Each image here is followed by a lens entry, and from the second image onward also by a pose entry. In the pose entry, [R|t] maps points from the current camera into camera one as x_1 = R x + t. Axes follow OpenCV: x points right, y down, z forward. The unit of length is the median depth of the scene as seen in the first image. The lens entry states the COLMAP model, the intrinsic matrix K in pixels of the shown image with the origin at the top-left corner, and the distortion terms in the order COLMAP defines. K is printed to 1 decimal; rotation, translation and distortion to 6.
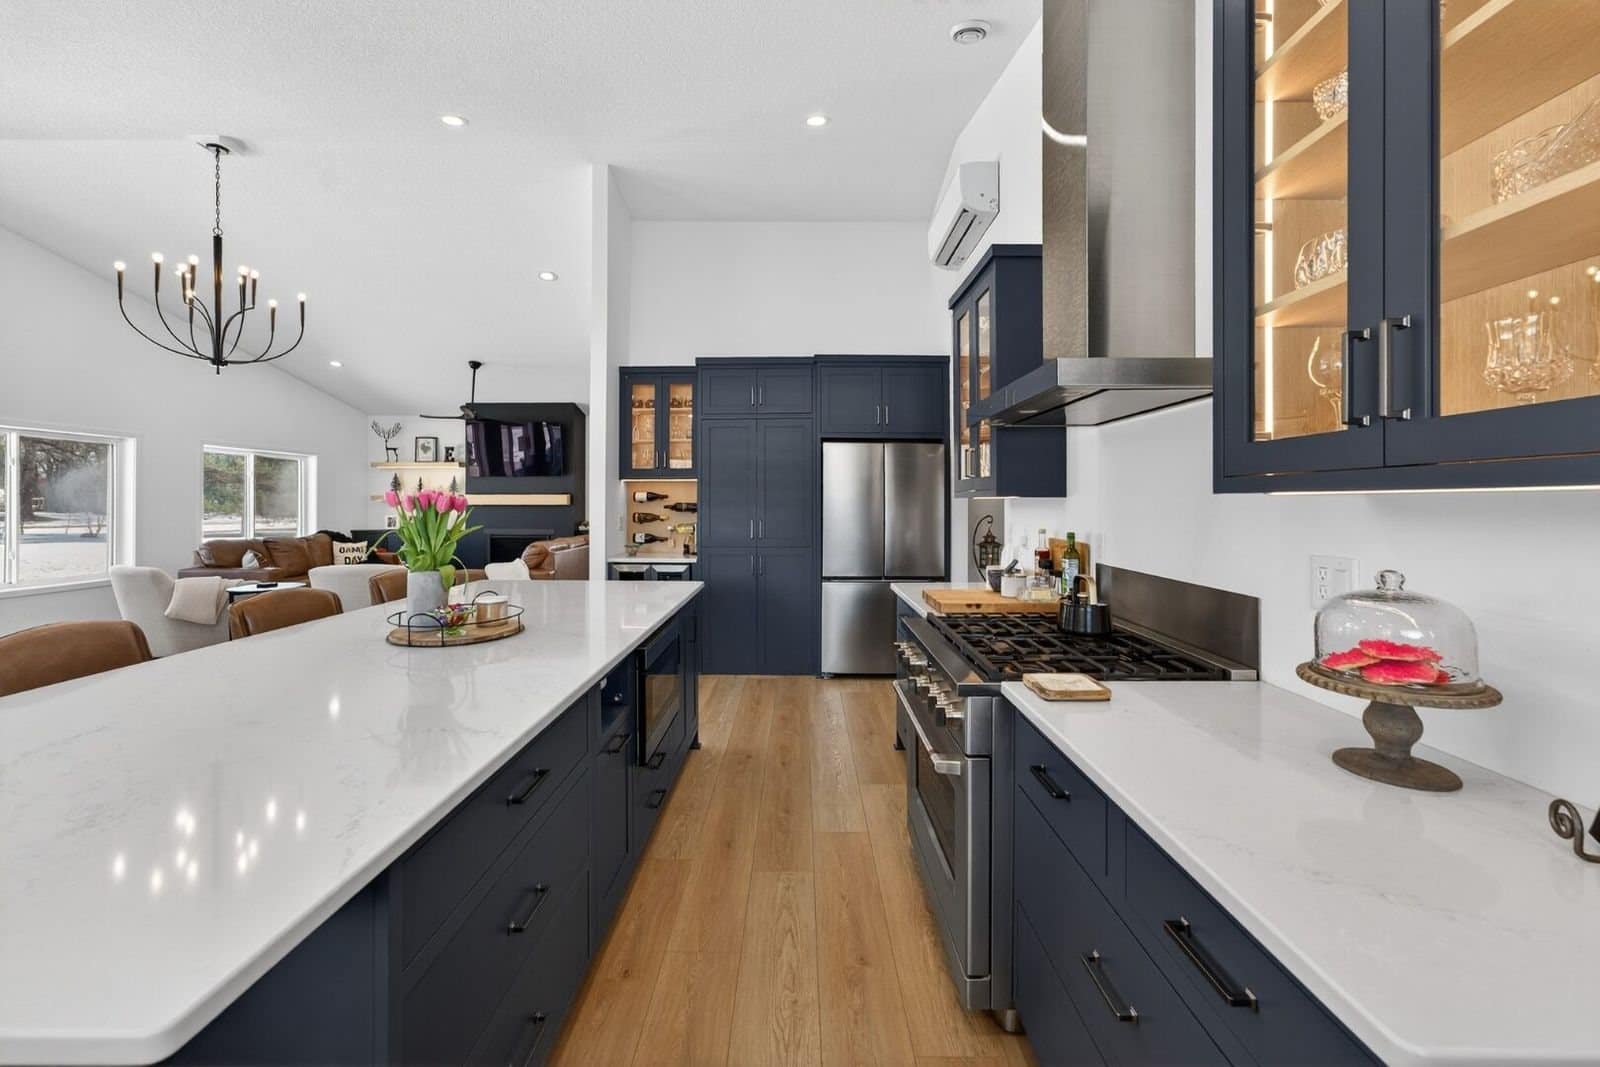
lens RADIAL K [[647.0, 0, 804.7], [0, 647.0, 499.8], [0, 0, 1]] dist [0.000496, 0.000007]
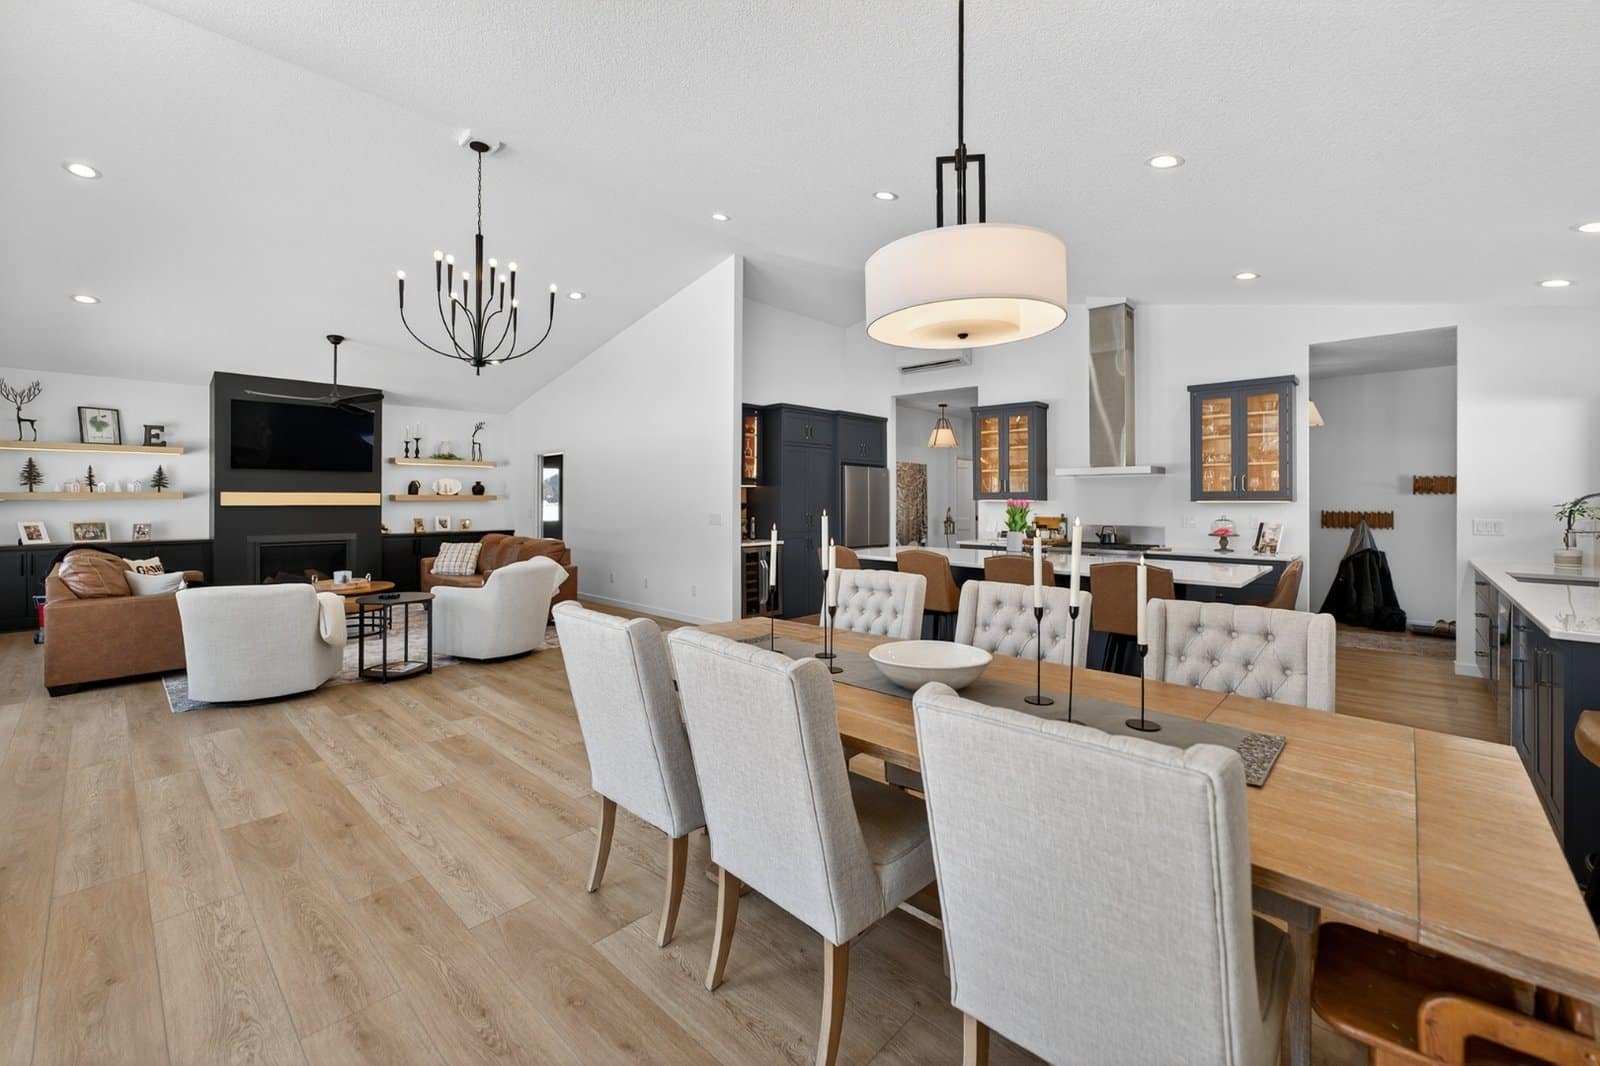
lens RADIAL K [[647.0, 0, 804.7], [0, 647.0, 499.3], [0, 0, 1]] dist [0.000496, 0.000007]
pose [[0.680857, 0.001916, 0.732414, -0.710325], [-0.004245, 0.999990, 0.001330, -0.004488], [-0.732404, -0.004014, 0.680859, -0.018882]]
